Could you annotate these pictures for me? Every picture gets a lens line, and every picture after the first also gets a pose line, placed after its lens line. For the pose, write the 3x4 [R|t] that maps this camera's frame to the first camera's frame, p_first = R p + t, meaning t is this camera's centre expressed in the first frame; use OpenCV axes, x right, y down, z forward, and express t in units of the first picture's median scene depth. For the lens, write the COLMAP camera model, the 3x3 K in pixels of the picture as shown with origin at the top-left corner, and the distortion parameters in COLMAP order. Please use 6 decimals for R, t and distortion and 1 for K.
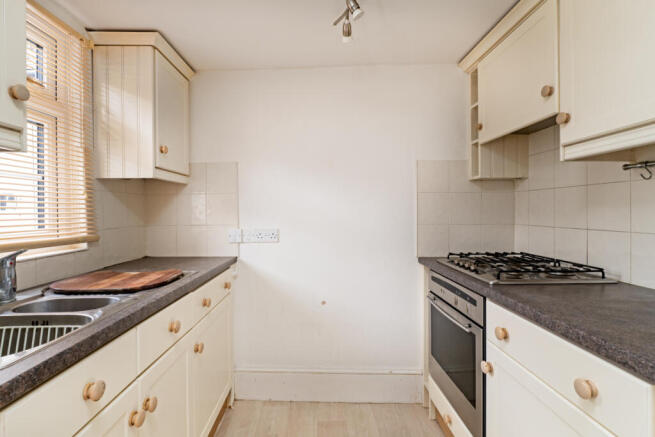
lens RADIAL K [[328.7, 0, 327.5], [0, 328.7, 218.5], [0, 0, 1]] dist [0.000592, 0.000151]
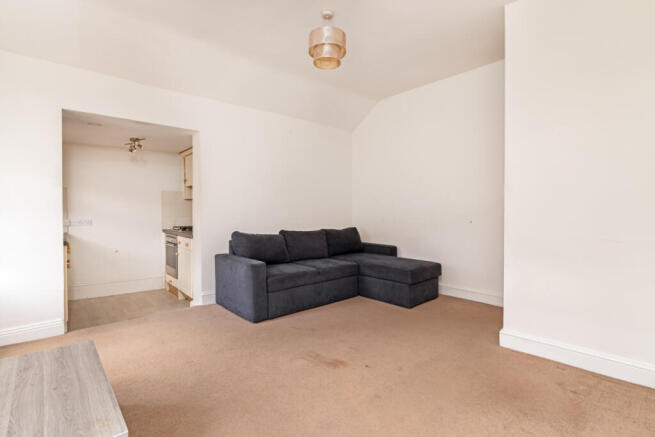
lens RADIAL K [[312.4, 0, 327.5], [0, 312.4, 218.5], [0, 0, 1]] dist [-0.000135, -0.000075]
pose [[0.771501, -0.019017, 0.635943, -0.263068], [0.006075, 0.999728, 0.022524, -0.010380], [-0.636198, -0.013514, 0.771407, -1.623344]]
